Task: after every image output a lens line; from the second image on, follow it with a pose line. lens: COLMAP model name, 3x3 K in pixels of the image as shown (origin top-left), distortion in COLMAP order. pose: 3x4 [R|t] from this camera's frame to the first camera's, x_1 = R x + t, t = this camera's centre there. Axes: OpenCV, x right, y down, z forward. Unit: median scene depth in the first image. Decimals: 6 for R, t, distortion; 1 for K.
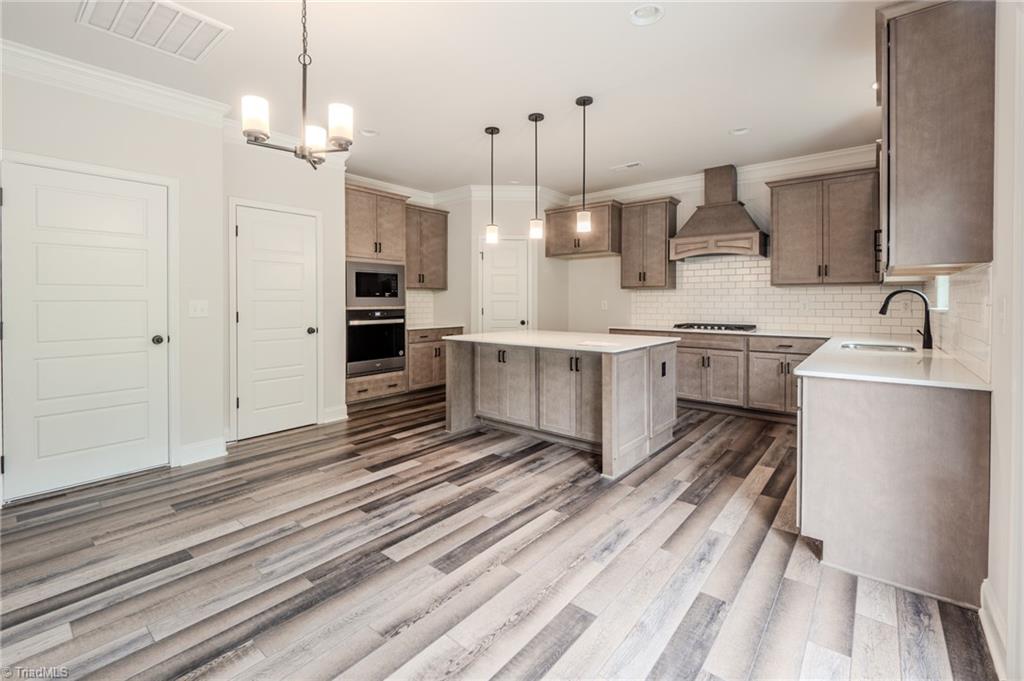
lens RADIAL K [[449.3, 0, 508.6], [0, 449.3, 307.9], [0, 0, 1]] dist [-0.010414, 0.001626]
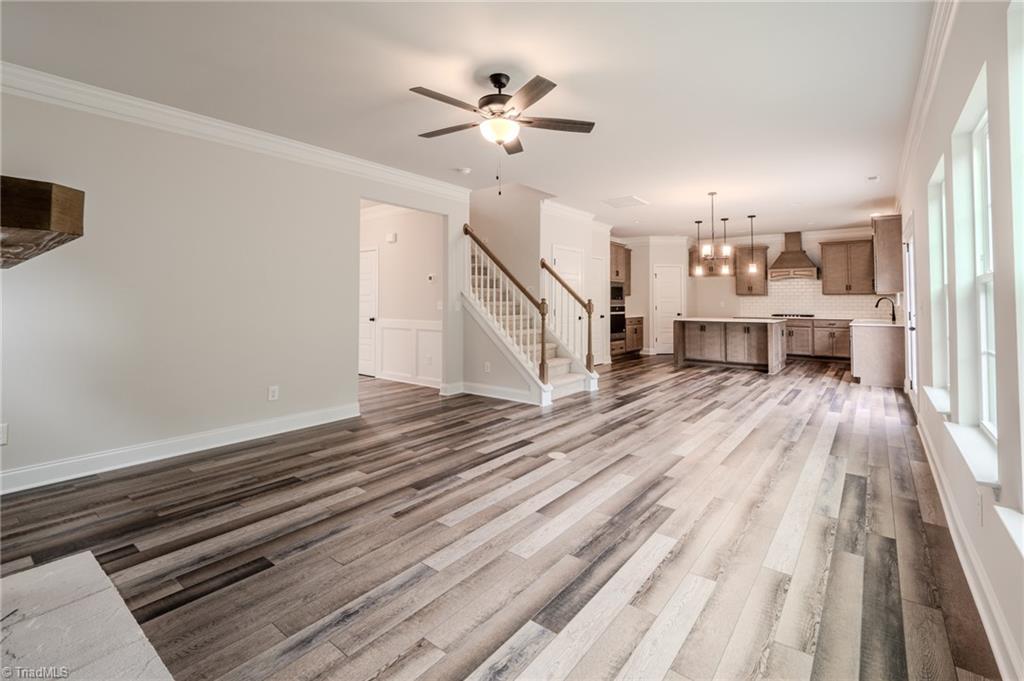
lens RADIAL K [[449.3, 0, 540.4], [0, 449.3, 290.6], [0, 0, 1]] dist [-0.010414, 0.001626]
pose [[0.998862, 0.004114, 0.047518, -0.760578], [-0.002206, 0.999192, -0.040123, 0.015003], [-0.047644, 0.039972, 0.998064, -0.924284]]
